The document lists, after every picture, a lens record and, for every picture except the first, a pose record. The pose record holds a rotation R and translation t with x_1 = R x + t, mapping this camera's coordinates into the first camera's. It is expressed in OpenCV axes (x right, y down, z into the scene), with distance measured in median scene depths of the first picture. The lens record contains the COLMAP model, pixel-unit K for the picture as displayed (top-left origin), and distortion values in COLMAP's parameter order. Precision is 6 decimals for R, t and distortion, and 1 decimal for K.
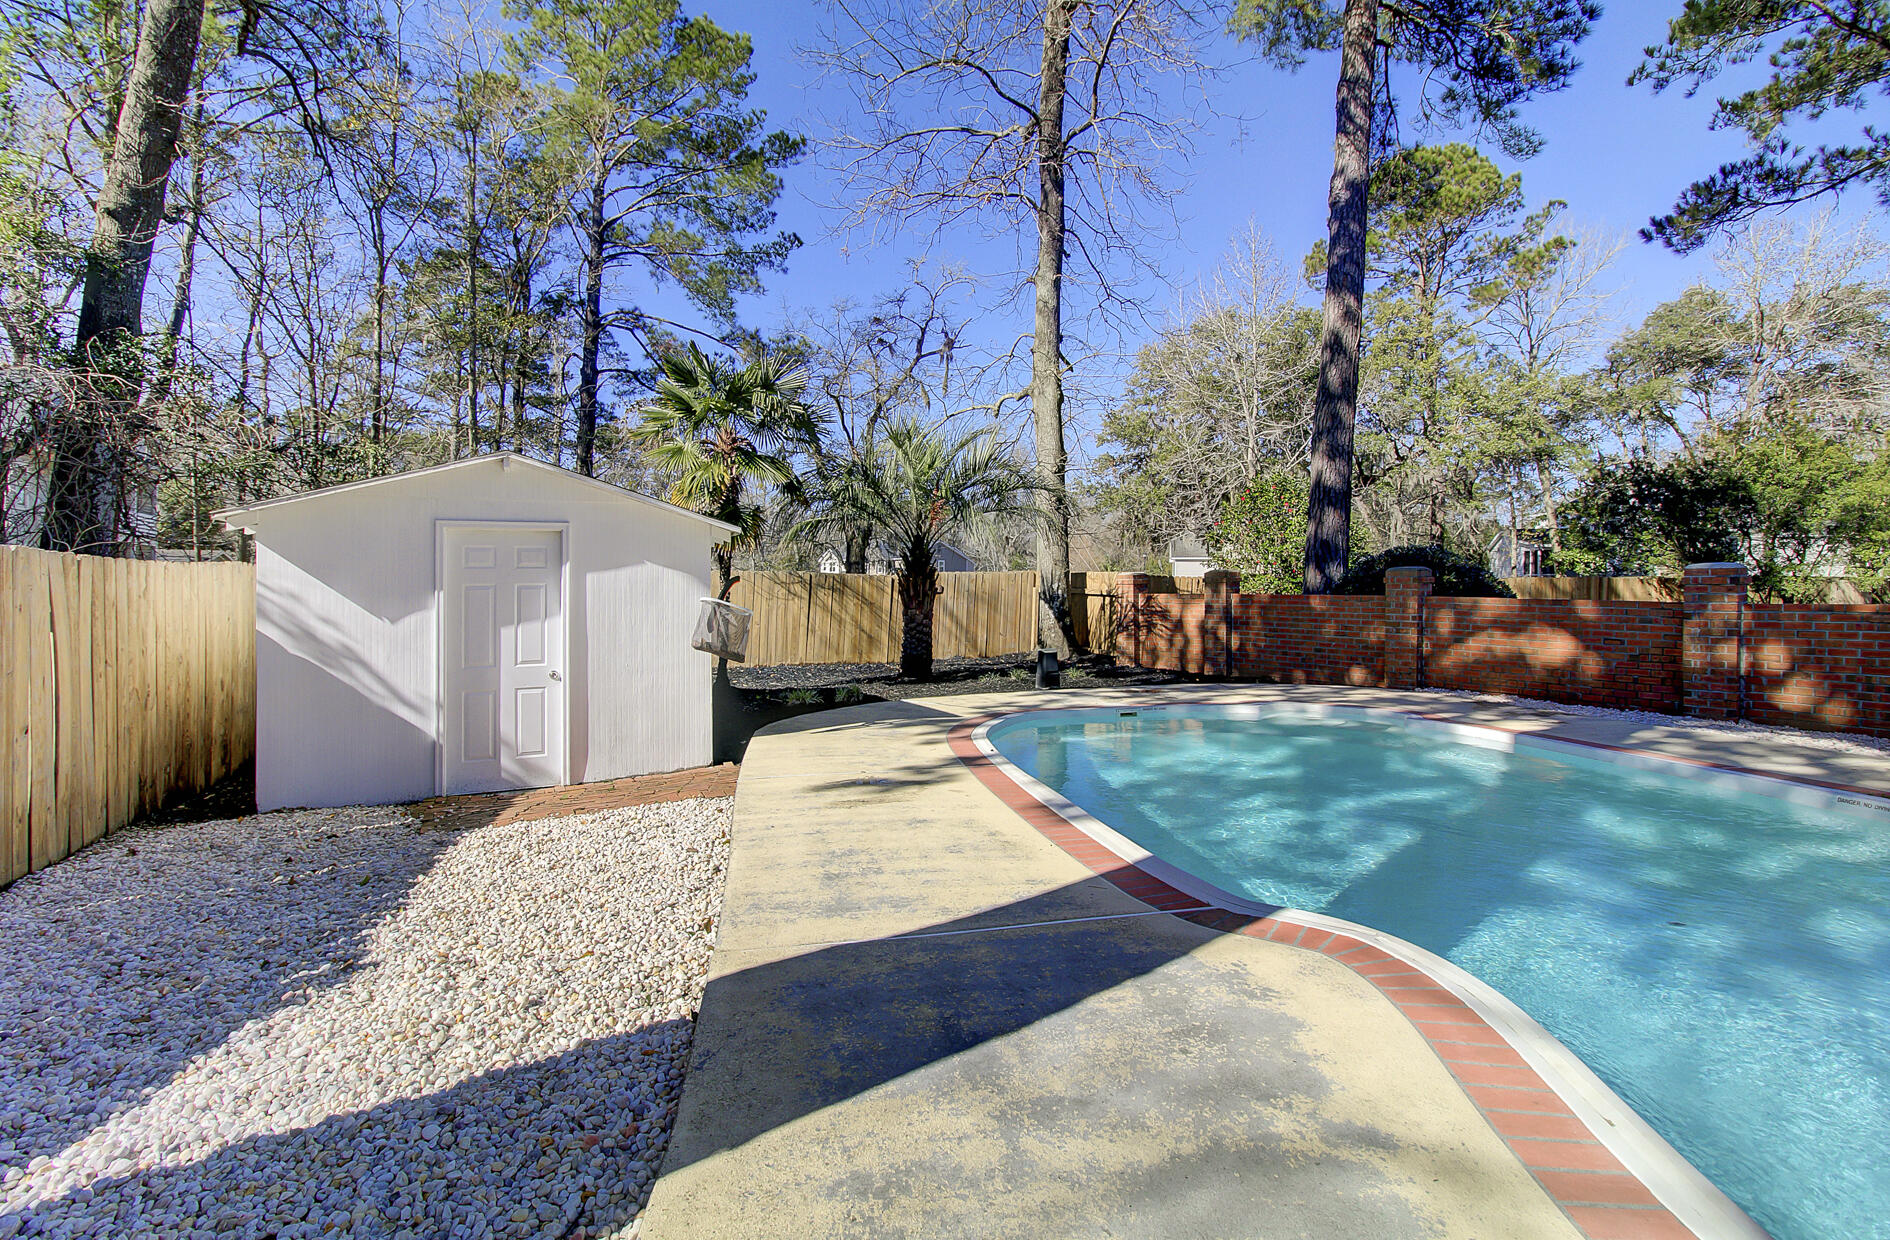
lens RADIAL K [[878.0, 0, 946.0], [0, 878.0, 592.2], [0, 0, 1]] dist [-0.003540, 0.001430]
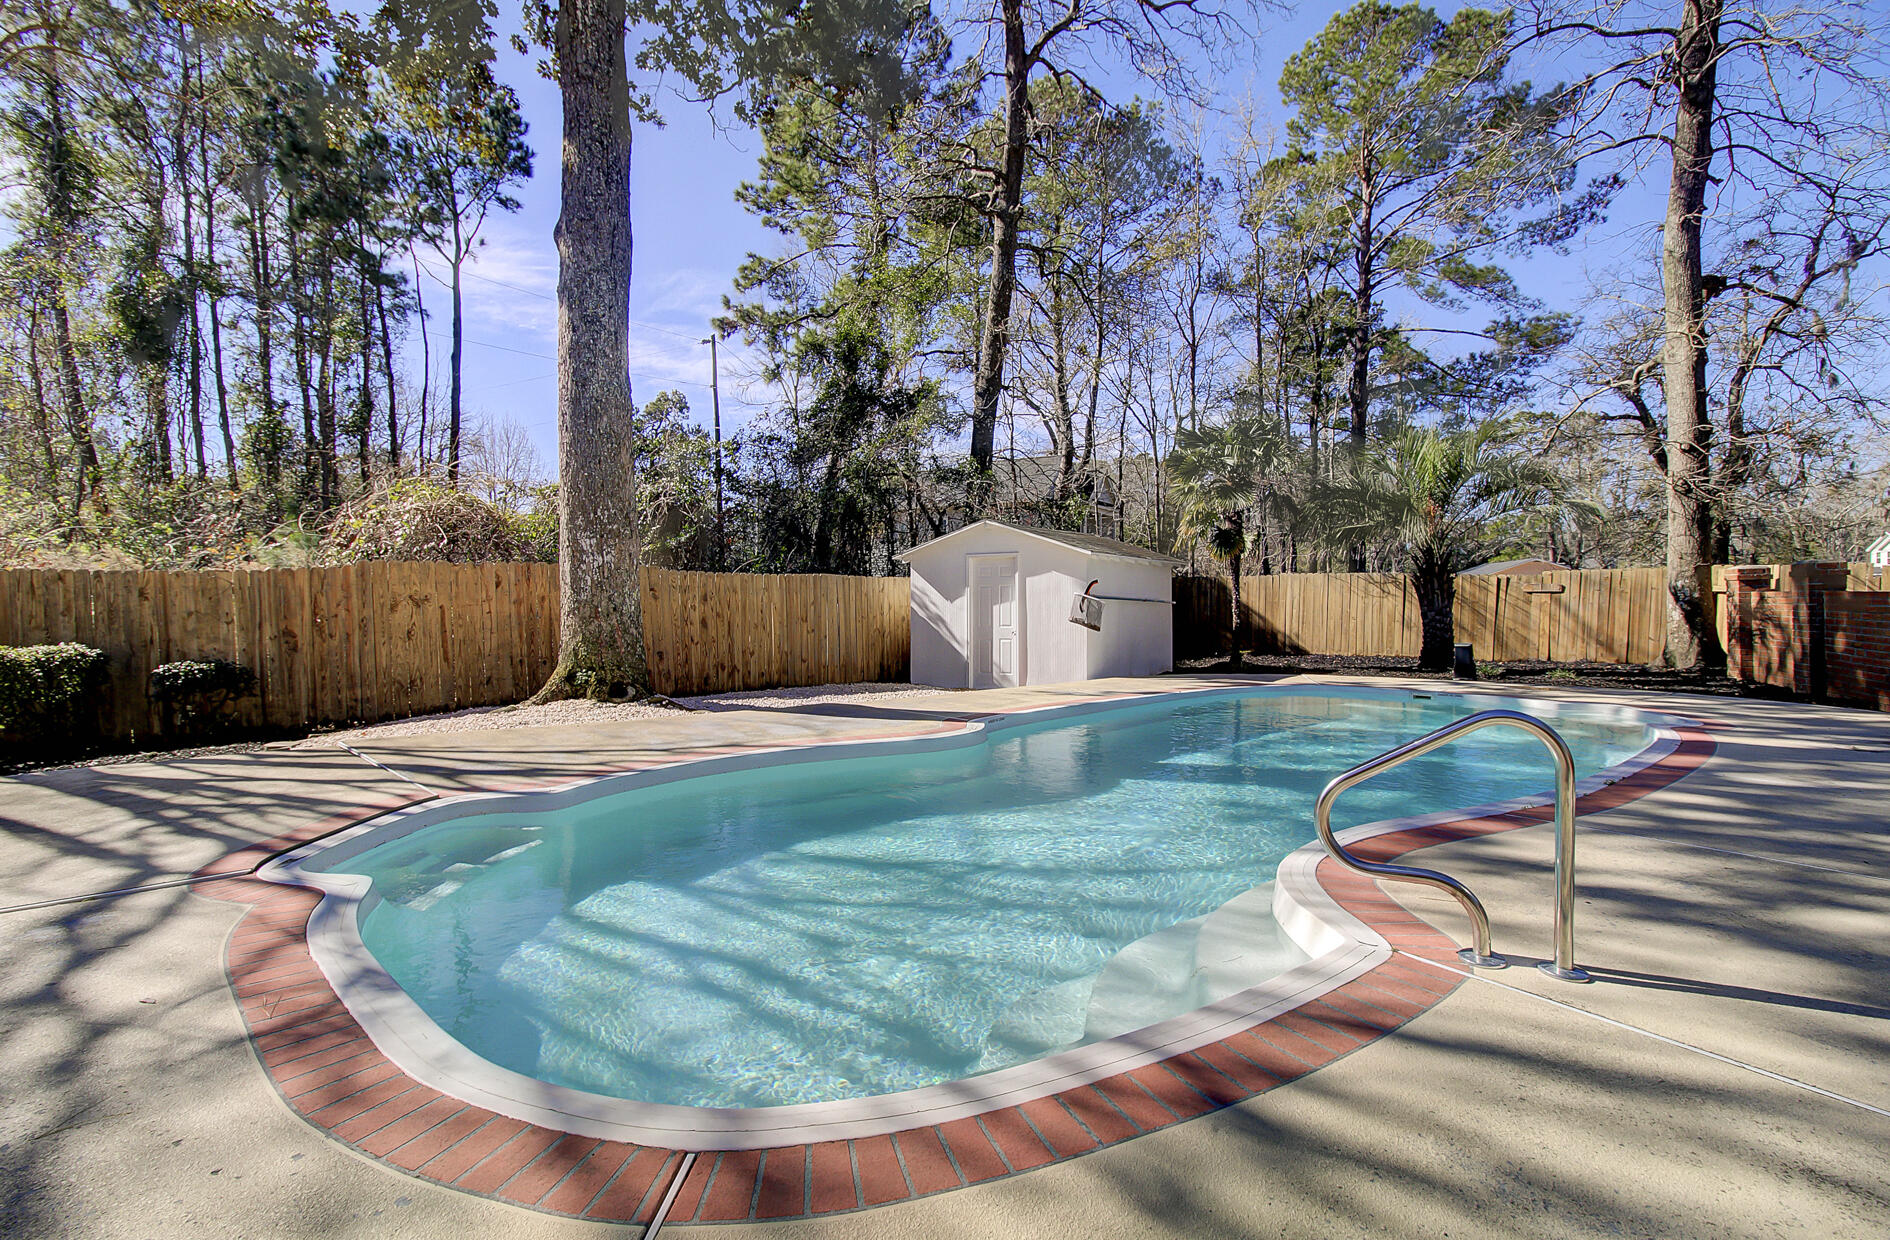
lens RADIAL K [[878.0, 0, 937.0], [0, 878.0, 613.0], [0, 0, 1]] dist [-0.003540, 0.001430]
pose [[0.515474, 0.018917, -0.856696, 0.479336], [0.000165, 0.999754, 0.022176, 0.003458], [0.856905, -0.011573, 0.515344, -0.058258]]
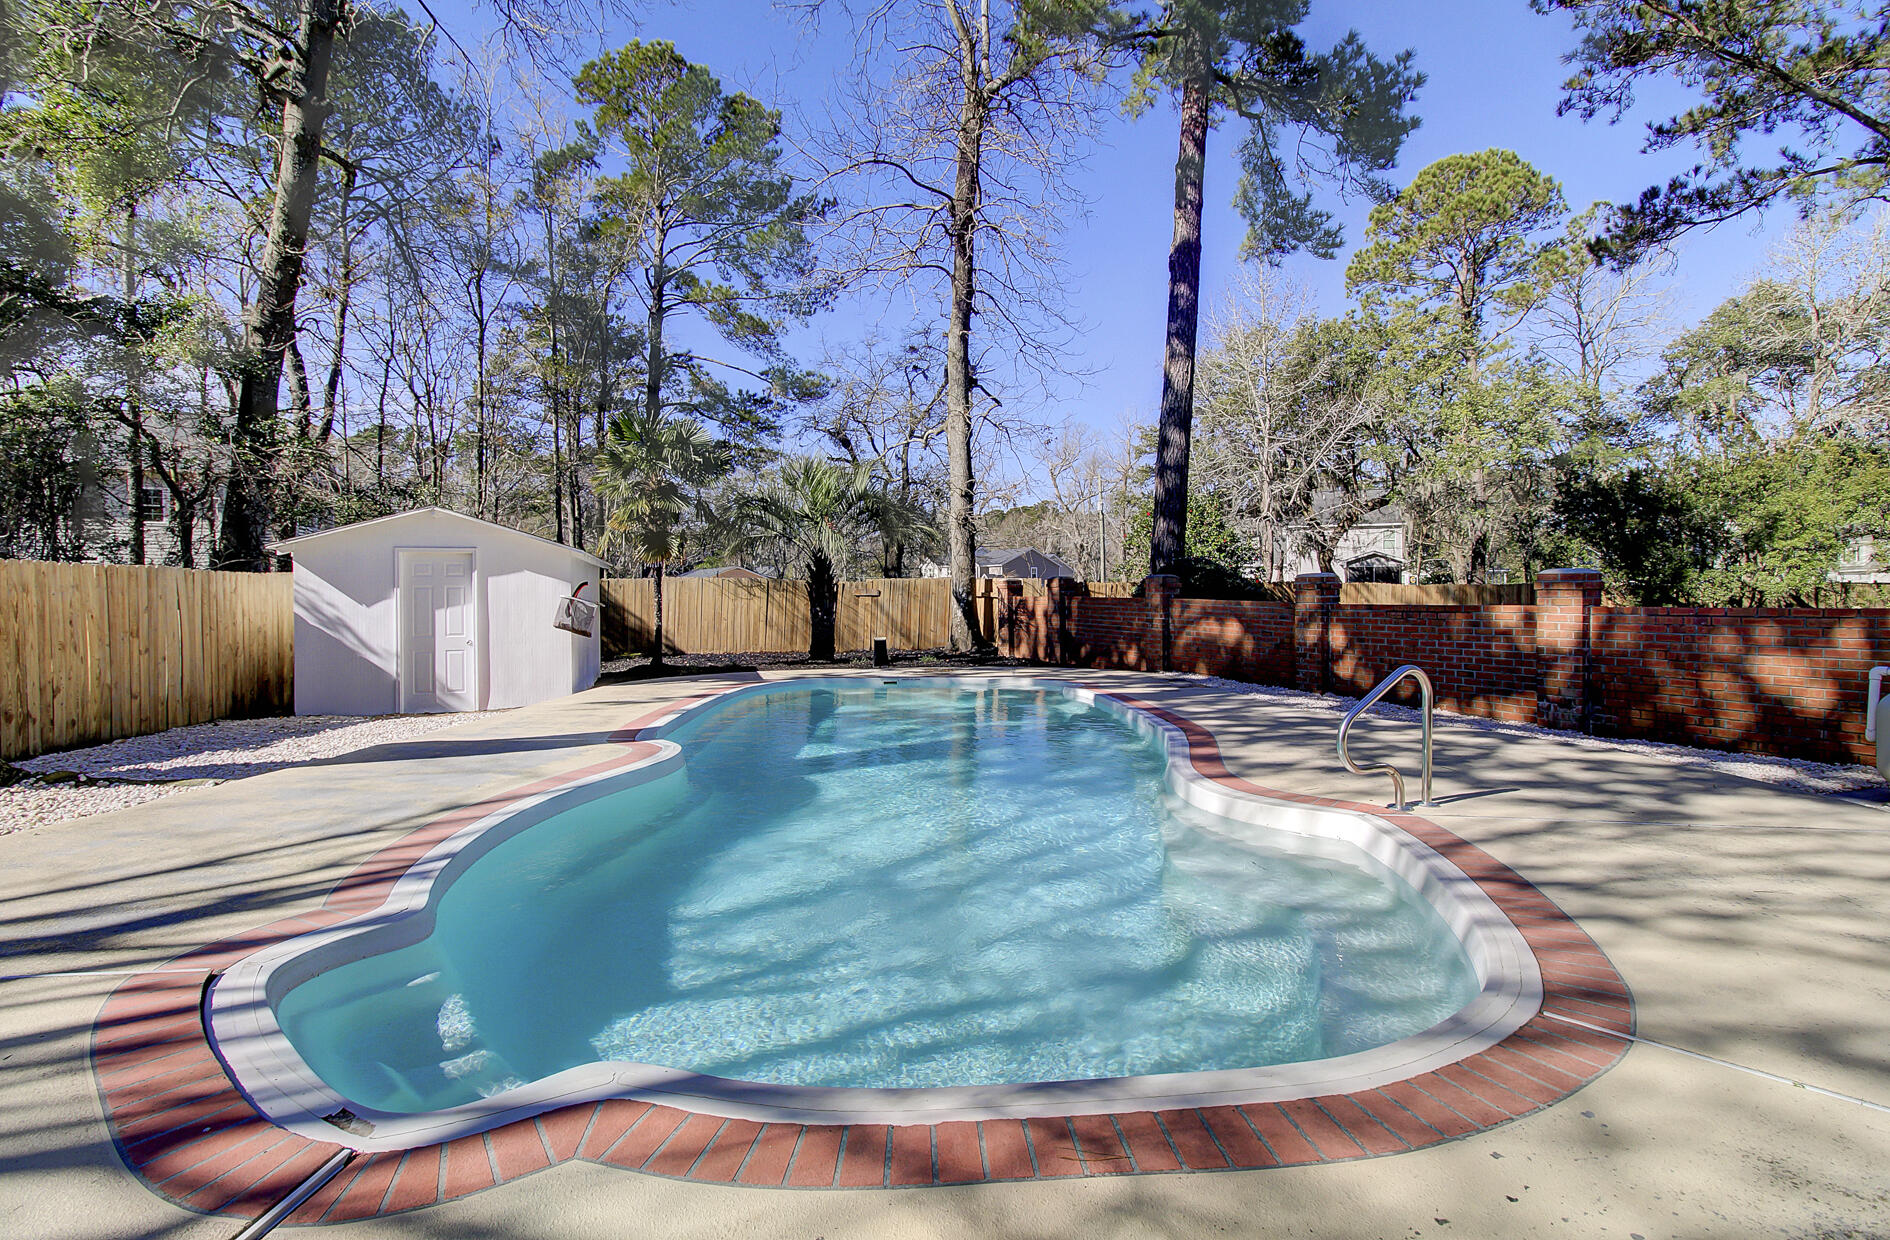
lens RADIAL K [[878.0, 0, 950.8], [0, 878.0, 613.2], [0, 0, 1]] dist [-0.003540, 0.001430]
pose [[0.989440, 0.008955, -0.144668, 0.284070], [-0.006203, 0.999791, 0.019462, 0.001769], [0.144812, -0.018360, 0.989289, -0.198857]]
